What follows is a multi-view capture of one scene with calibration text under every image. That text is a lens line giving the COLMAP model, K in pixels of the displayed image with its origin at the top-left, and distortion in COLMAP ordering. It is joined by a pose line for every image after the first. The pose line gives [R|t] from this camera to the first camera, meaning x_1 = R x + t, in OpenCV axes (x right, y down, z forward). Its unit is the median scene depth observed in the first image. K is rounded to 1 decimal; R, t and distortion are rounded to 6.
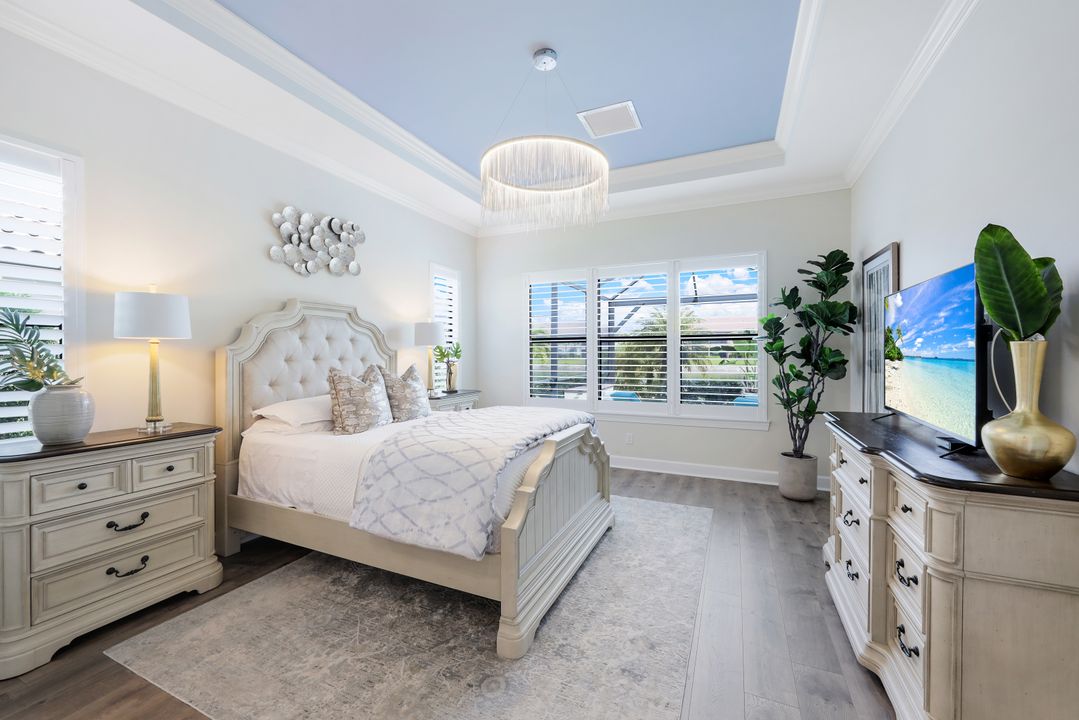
lens RADIAL K [[433.6, 0, 527.9], [0, 433.6, 357.1], [0, 0, 1]] dist [0.000170, 0.000466]
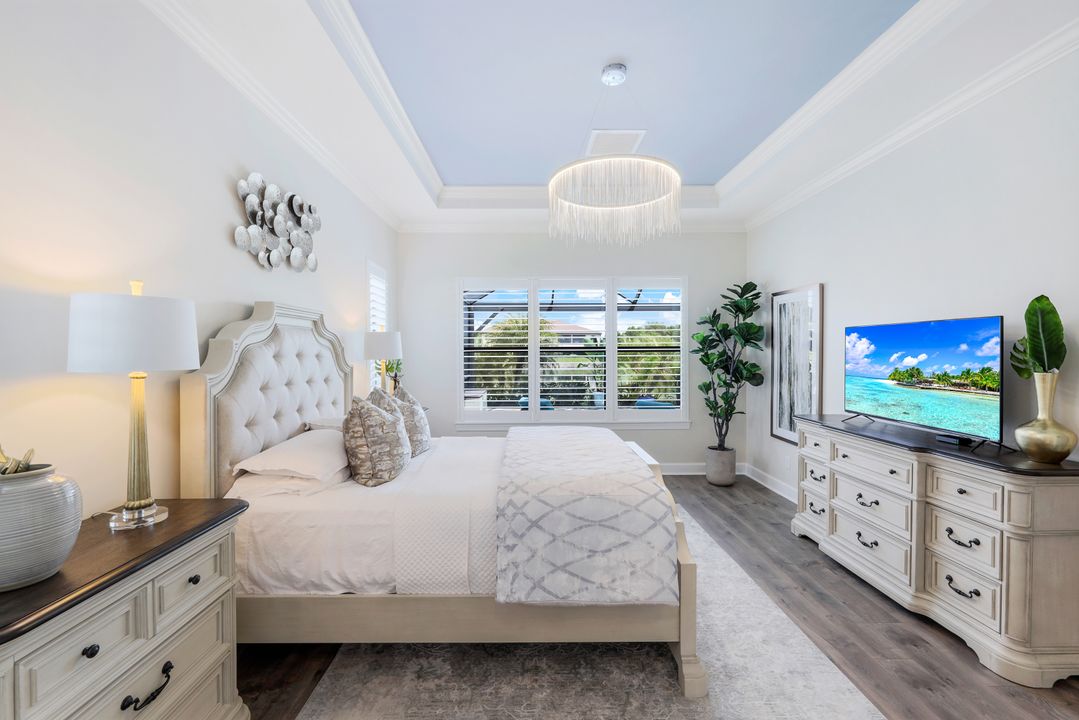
lens RADIAL K [[433.6, 0, 528.3], [0, 433.6, 358.8], [0, 0, 1]] dist [0.000170, 0.000466]
pose [[0.903414, -0.008169, 0.428693, -0.577767], [0.006113, 0.999962, 0.006173, -0.053764], [-0.428727, -0.002957, 0.903429, 0.206034]]
